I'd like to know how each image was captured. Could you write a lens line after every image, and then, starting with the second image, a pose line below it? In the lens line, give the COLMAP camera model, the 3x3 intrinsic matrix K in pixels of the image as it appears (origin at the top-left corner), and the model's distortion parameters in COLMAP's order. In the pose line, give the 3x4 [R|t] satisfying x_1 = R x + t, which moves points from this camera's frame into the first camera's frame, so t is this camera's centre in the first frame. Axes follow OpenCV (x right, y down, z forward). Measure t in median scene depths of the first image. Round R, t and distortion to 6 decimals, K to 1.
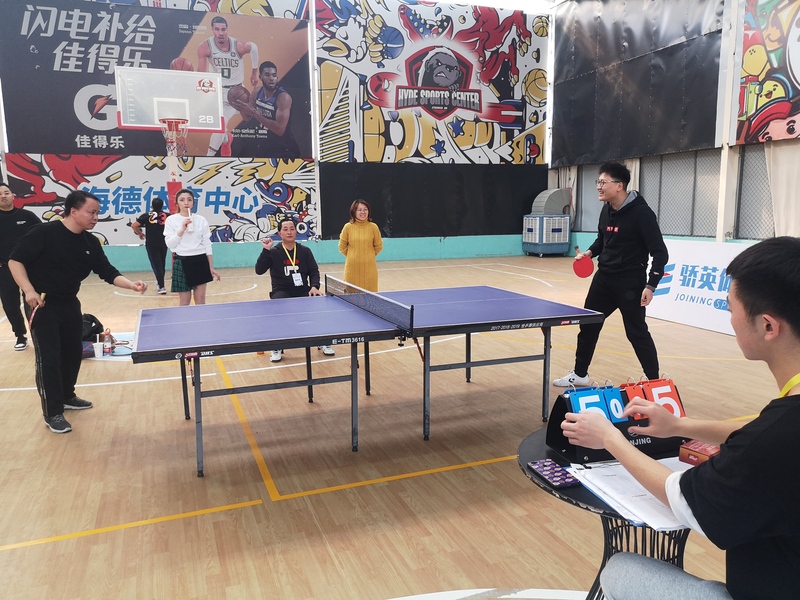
lens RADIAL K [[621.5, 0, 398.0], [0, 621.5, 299.1], [0, 0, 1]] dist [0.027129, -0.011168]
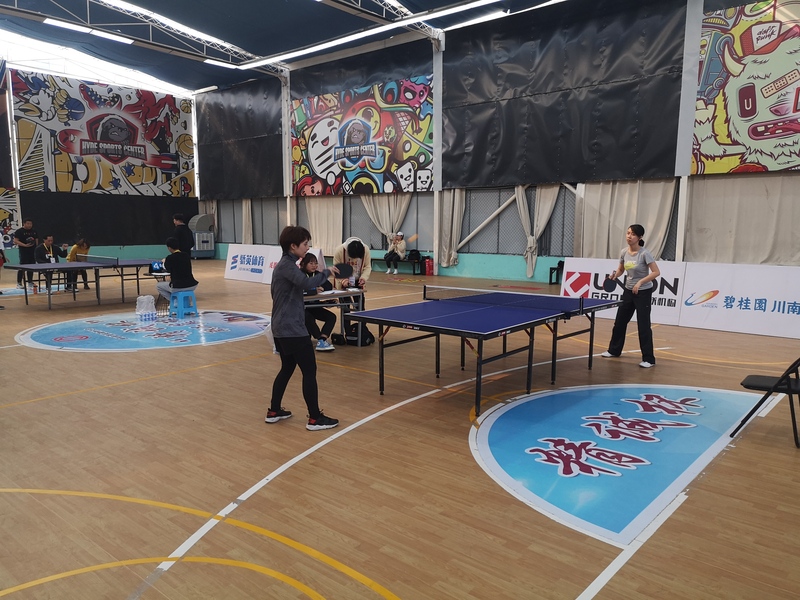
lens RADIAL K [[621.5, 0, 407.0], [0, 621.5, 307.1], [0, 0, 1]] dist [0.027129, -0.011168]
pose [[0.876150, -0.045860, 0.479851, -0.051394], [0.051601, 0.998667, 0.001227, 0.074740], [-0.479268, 0.023686, 0.877349, -0.586853]]
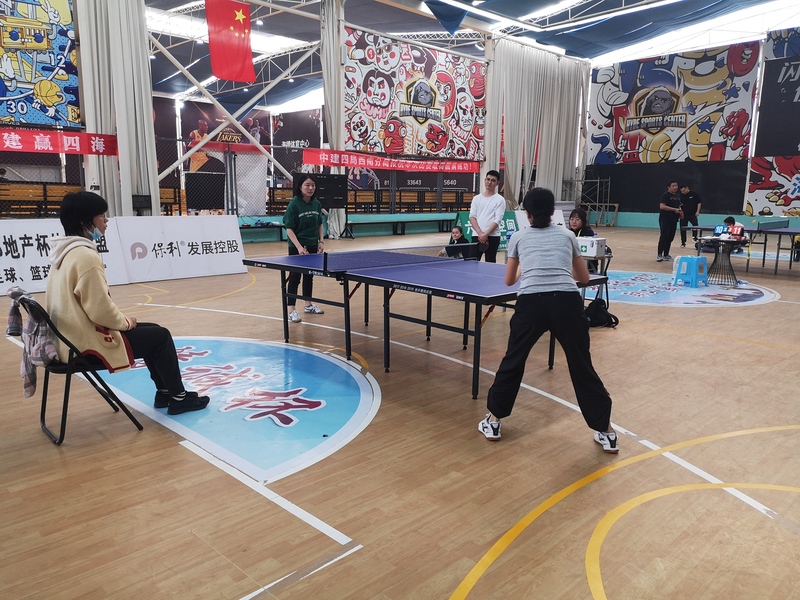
lens RADIAL K [[621.5, 0, 404.6], [0, 621.5, 298.8], [0, 0, 1]] dist [0.027129, -0.011168]
pose [[0.409358, 0.160541, -0.898138, 1.266404], [-0.160055, 0.981768, 0.102538, 0.041348], [0.898225, 0.101777, 0.427590, -0.153974]]
